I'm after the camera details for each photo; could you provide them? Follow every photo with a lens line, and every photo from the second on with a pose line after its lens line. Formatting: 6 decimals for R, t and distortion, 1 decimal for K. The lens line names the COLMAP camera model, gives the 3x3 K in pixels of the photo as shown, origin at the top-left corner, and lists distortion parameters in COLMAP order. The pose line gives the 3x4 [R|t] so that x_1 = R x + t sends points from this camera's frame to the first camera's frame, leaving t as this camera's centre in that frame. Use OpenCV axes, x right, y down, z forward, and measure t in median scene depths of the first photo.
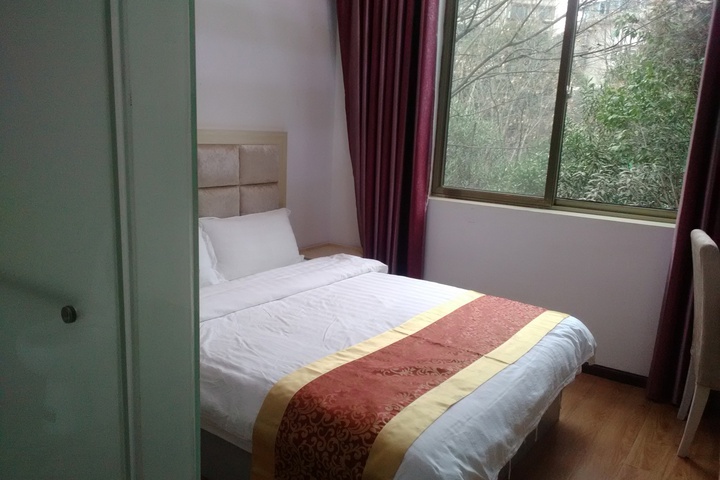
lens RADIAL K [[582.0, 0, 358.5], [0, 582.0, 246.0], [0, 0, 1]] dist [0.094135, -0.161857]
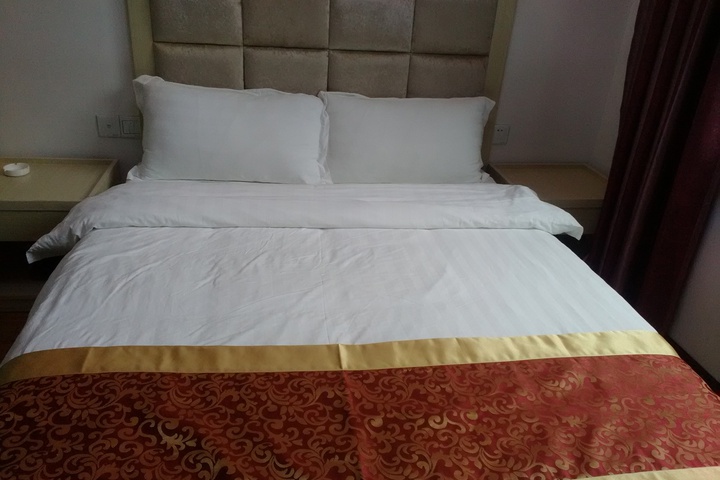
lens RADIAL K [[582.0, 0, 358.5], [0, 582.0, 246.0], [0, 0, 1]] dist [0.094135, -0.161857]
pose [[0.688929, 0.318323, -0.651189, 0.392899], [-0.174554, 0.944826, 0.277193, -0.097715], [0.703497, -0.077299, 0.706482, 0.629033]]
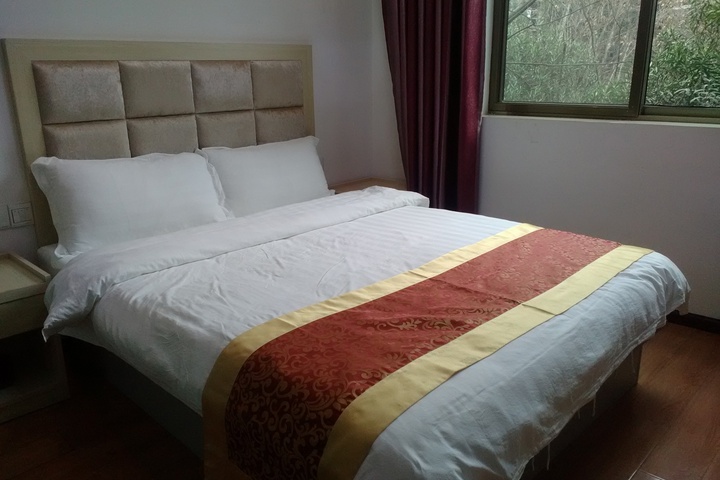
lens RADIAL K [[582.0, 0, 358.5], [0, 582.0, 246.0], [0, 0, 1]] dist [0.094135, -0.161857]
pose [[0.987570, -0.016913, -0.156266, 0.113773], [0.030527, 0.995901, 0.085138, 0.039289], [0.154186, -0.088850, 0.984039, 0.213511]]
